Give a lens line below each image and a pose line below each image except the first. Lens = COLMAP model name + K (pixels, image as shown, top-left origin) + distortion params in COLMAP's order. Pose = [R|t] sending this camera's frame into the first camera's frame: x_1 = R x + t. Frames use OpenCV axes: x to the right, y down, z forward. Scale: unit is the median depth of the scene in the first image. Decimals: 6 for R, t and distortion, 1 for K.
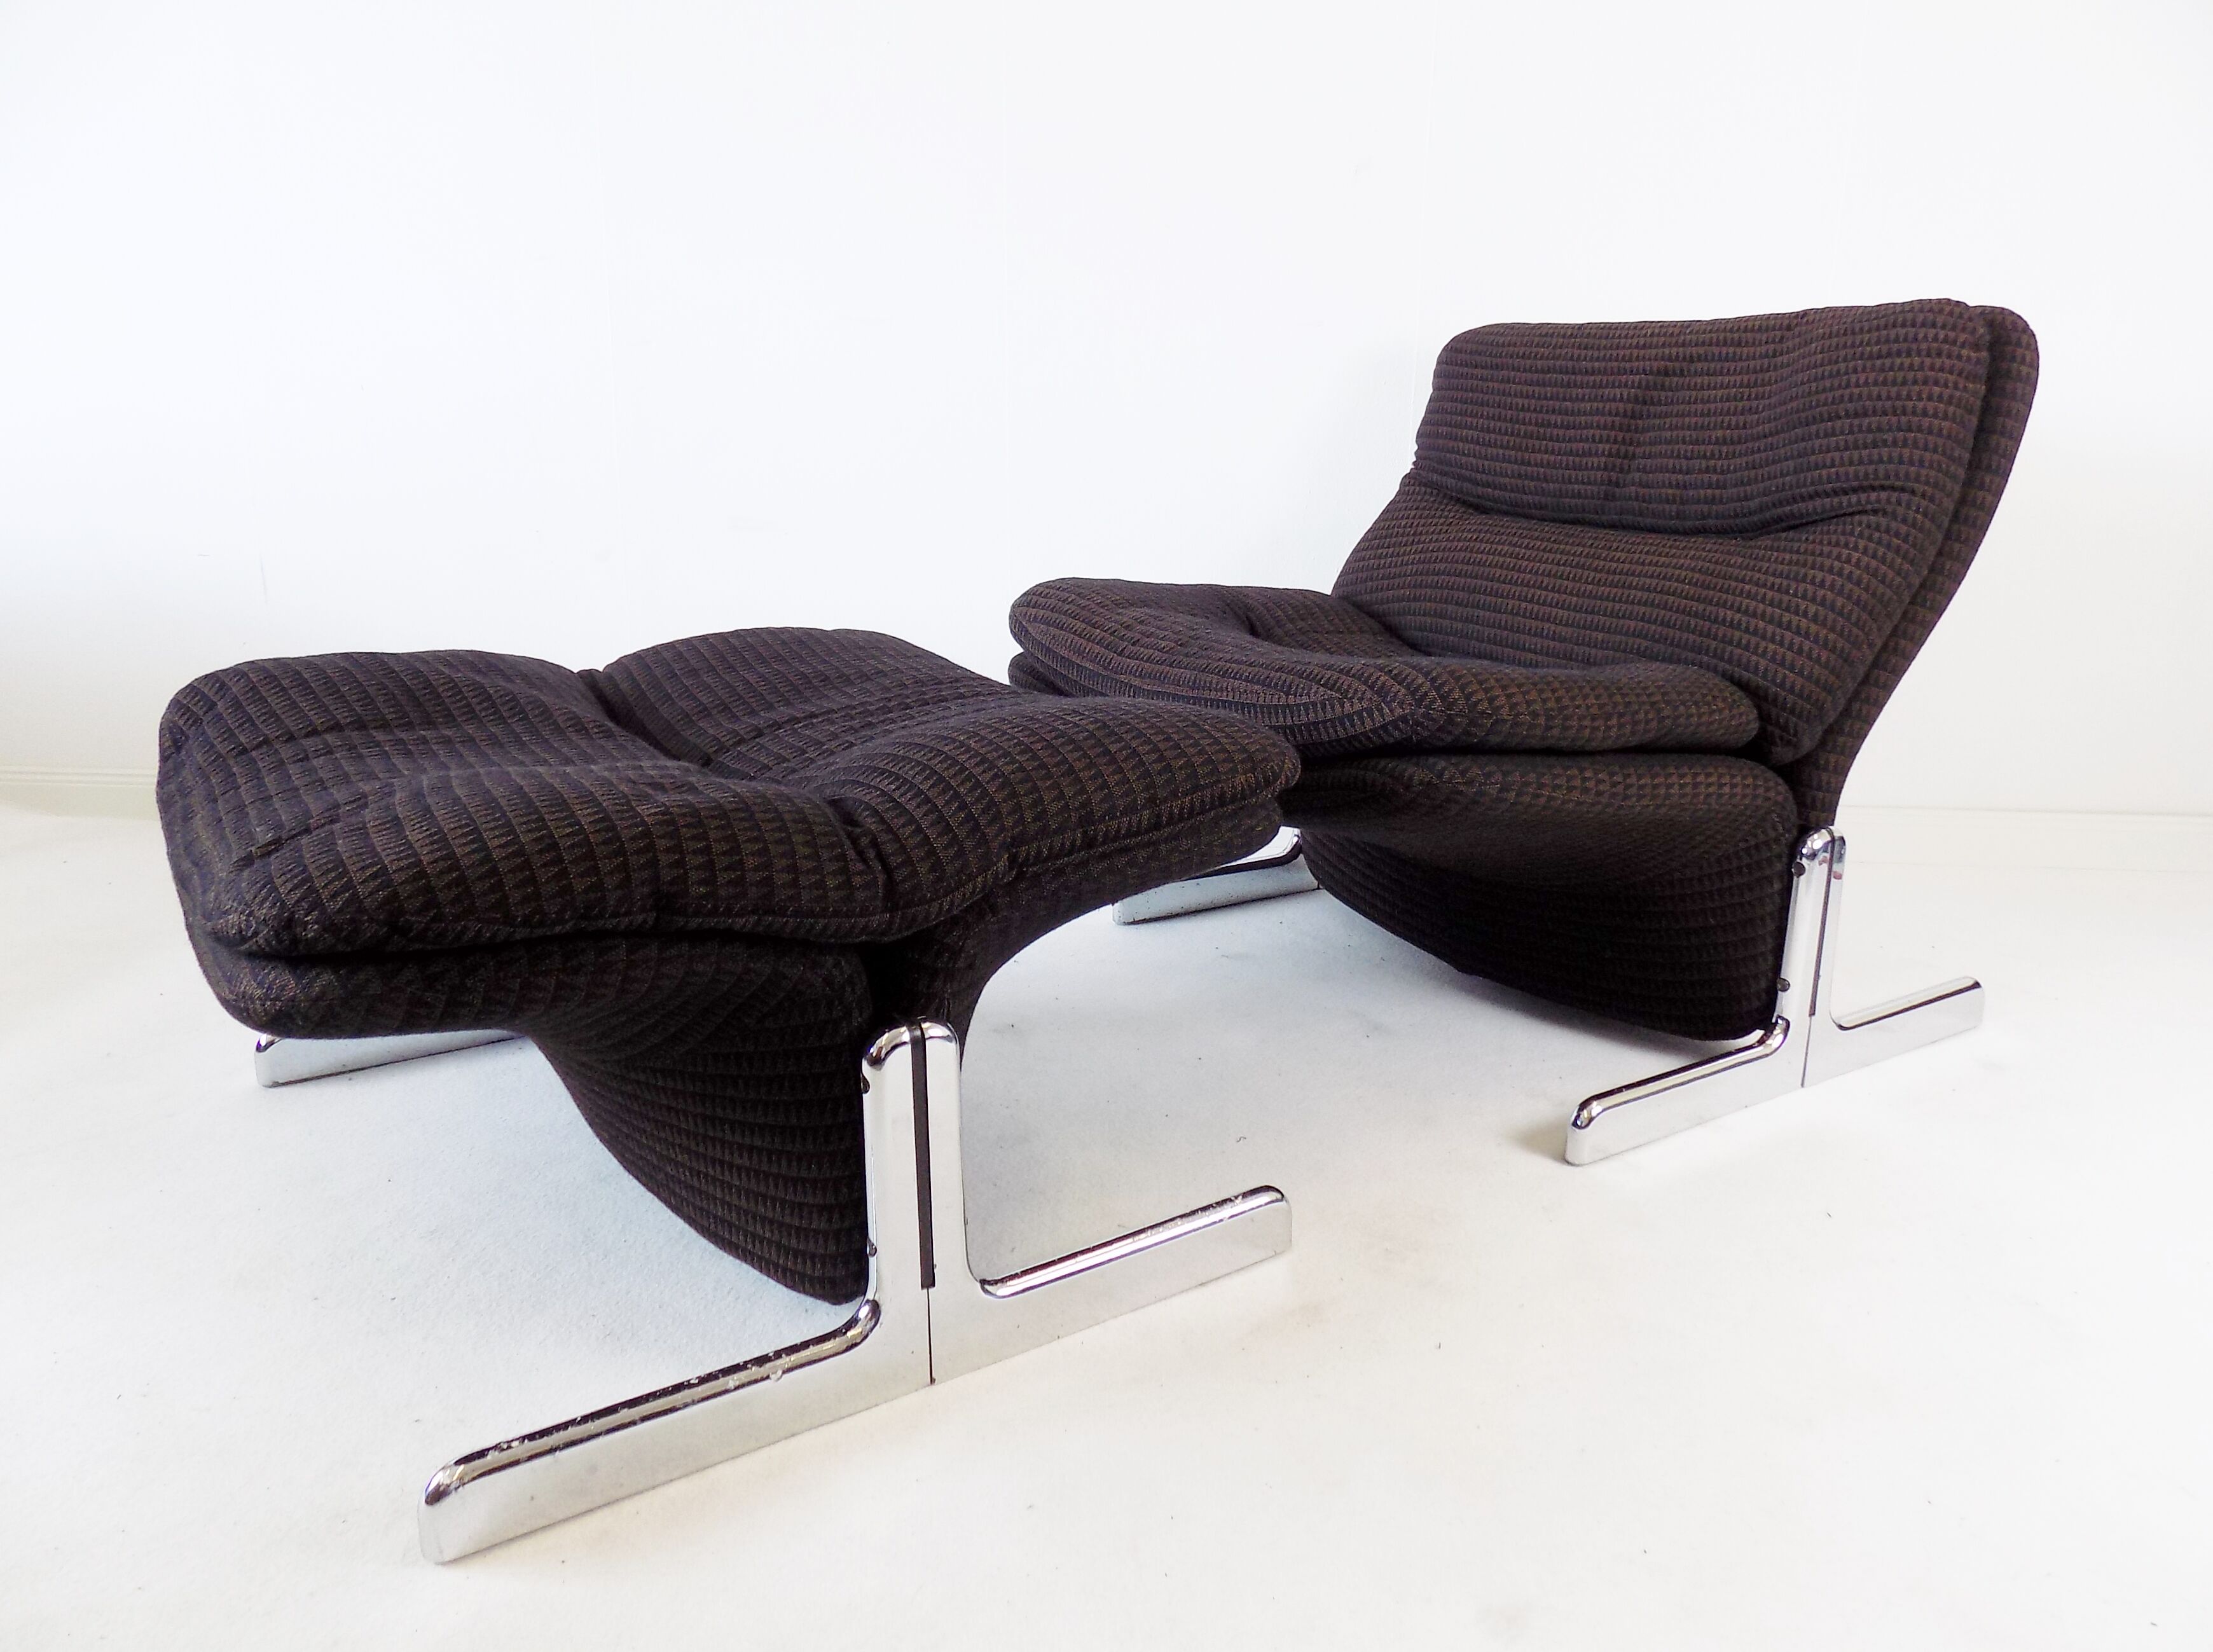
lens RADIAL K [[1625.7, 0, 1122.3], [0, 1625.7, 834.9], [0, 0, 1]] dist [-0.032555, 0.037673]
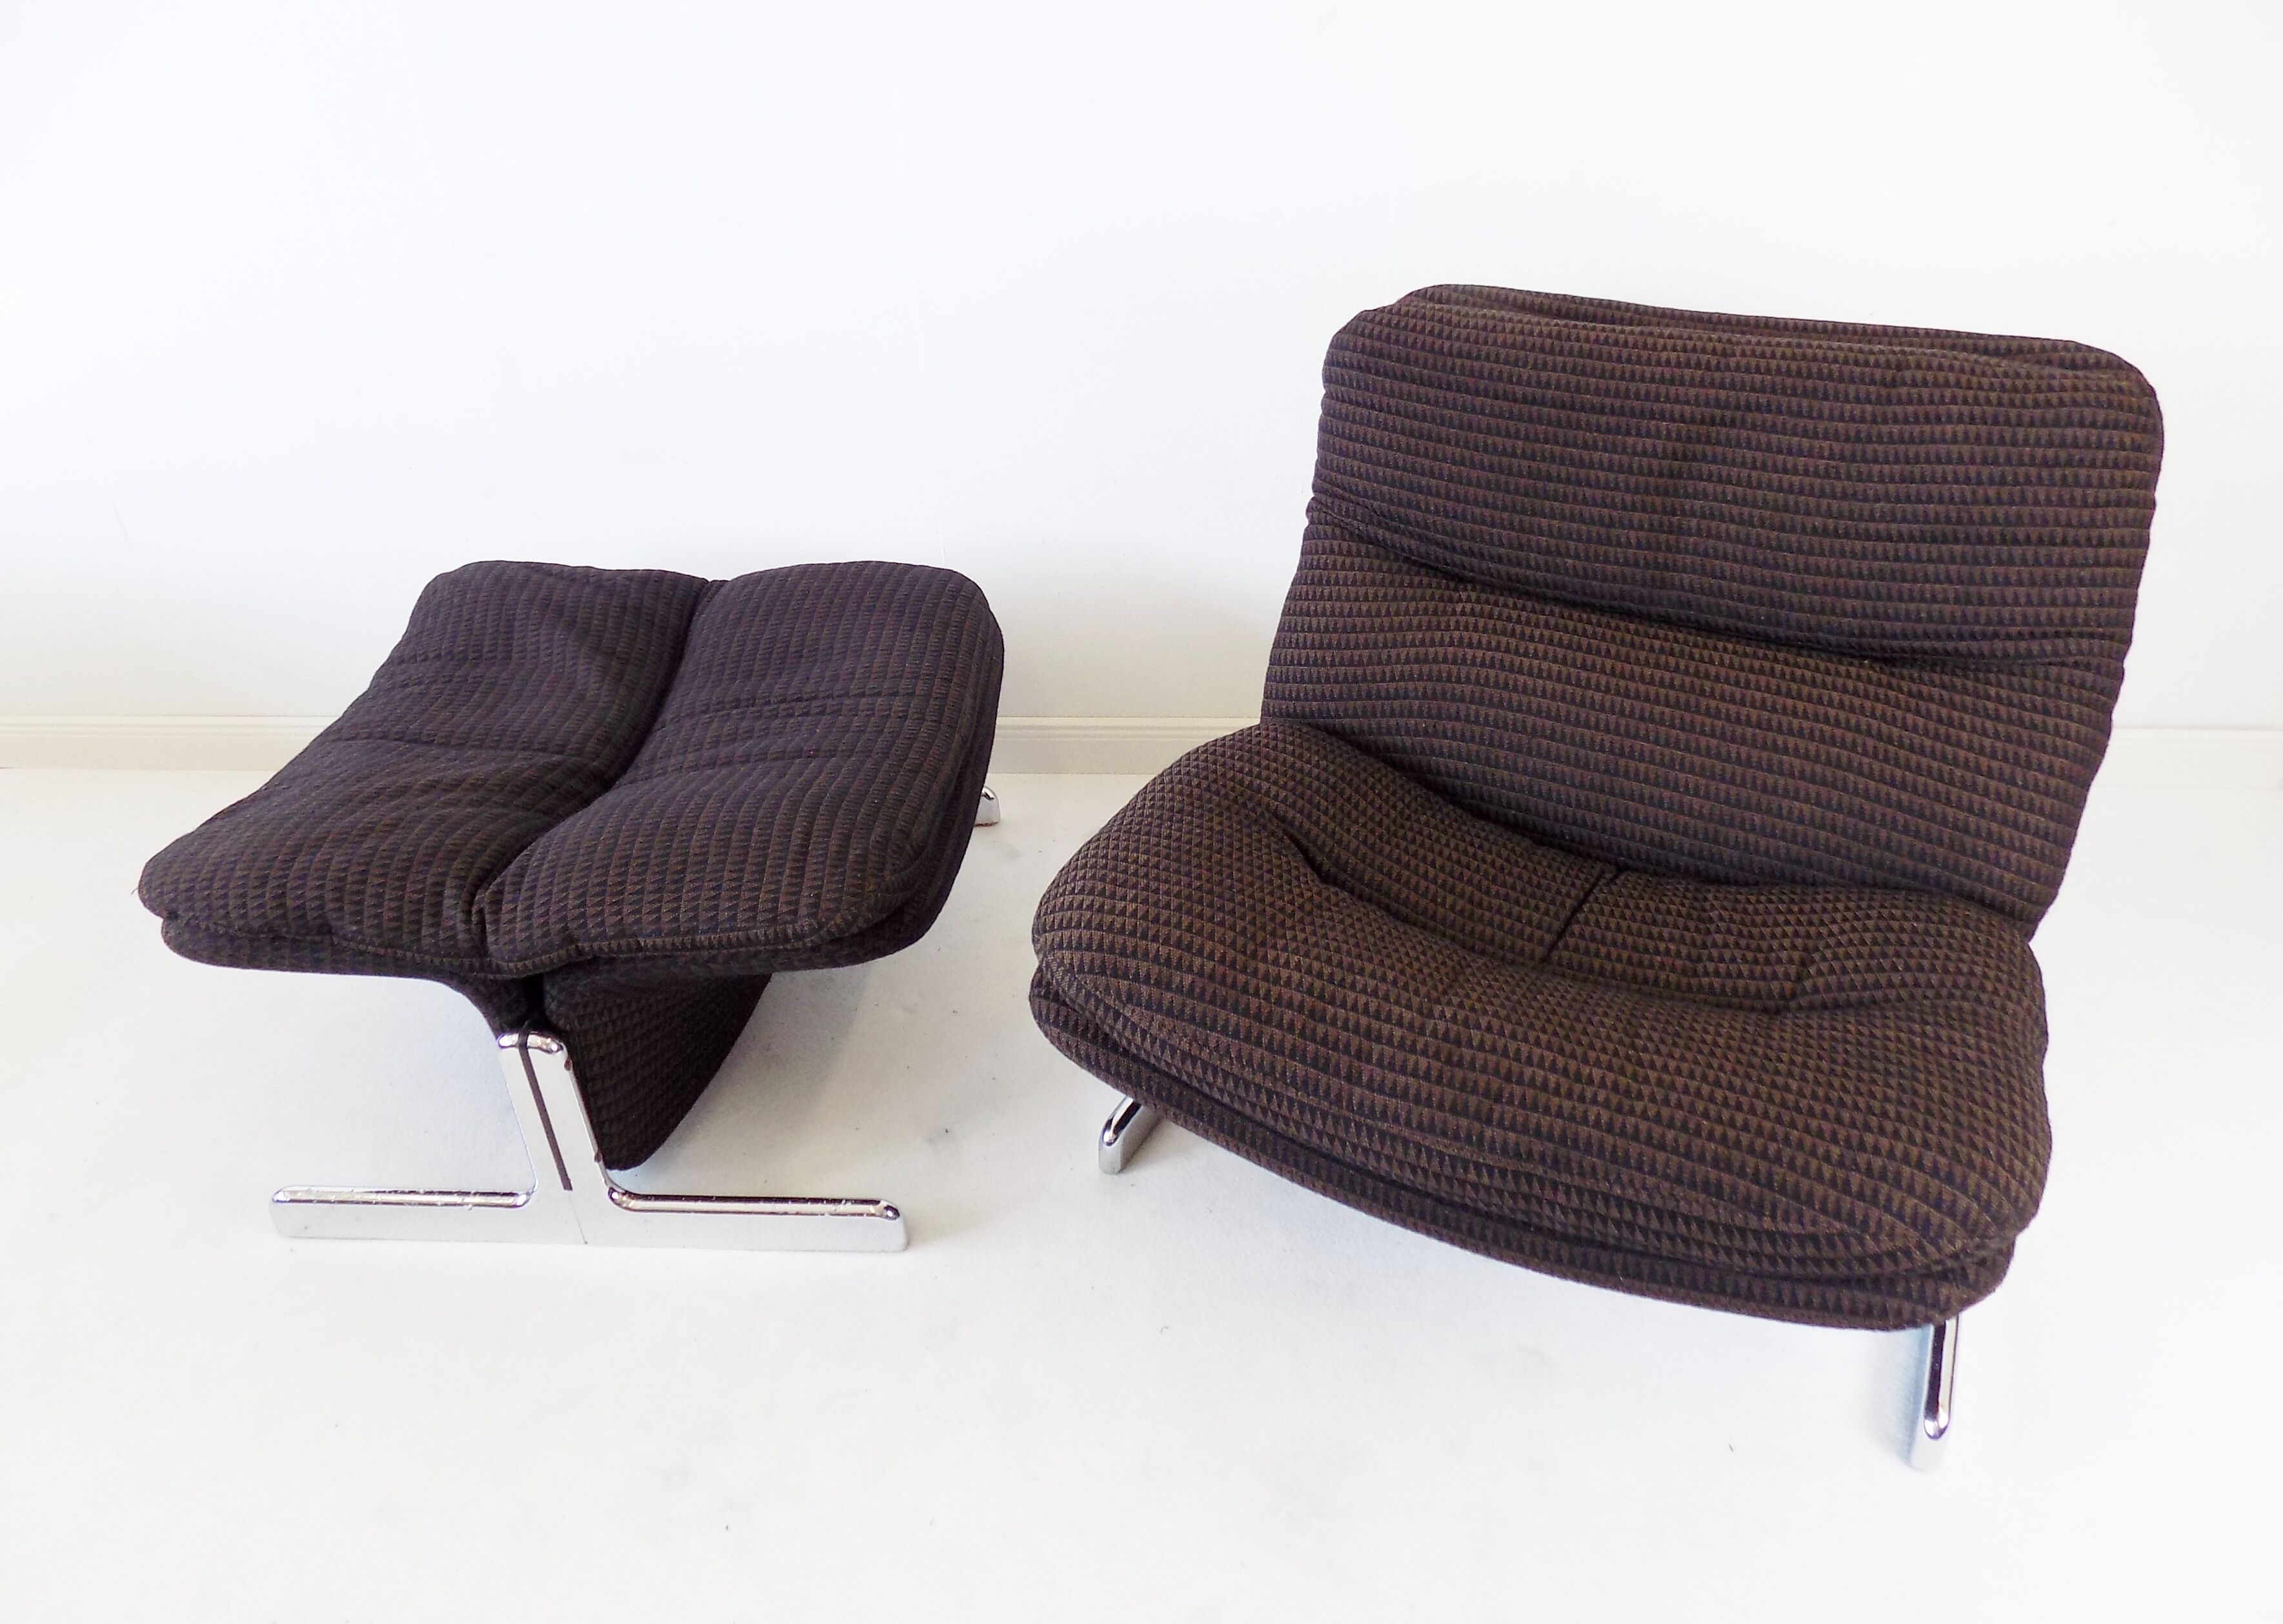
lens RADIAL K [[1613.6, 0, 1107.1], [0, 1613.6, 884.1], [0, 0, 1]] dist [-0.056886, 0.032345]
pose [[0.876220, -0.304321, 0.373668, -0.438177], [0.167017, 0.919096, 0.356886, -0.603404], [-0.452045, -0.250302, 0.856157, 0.586707]]
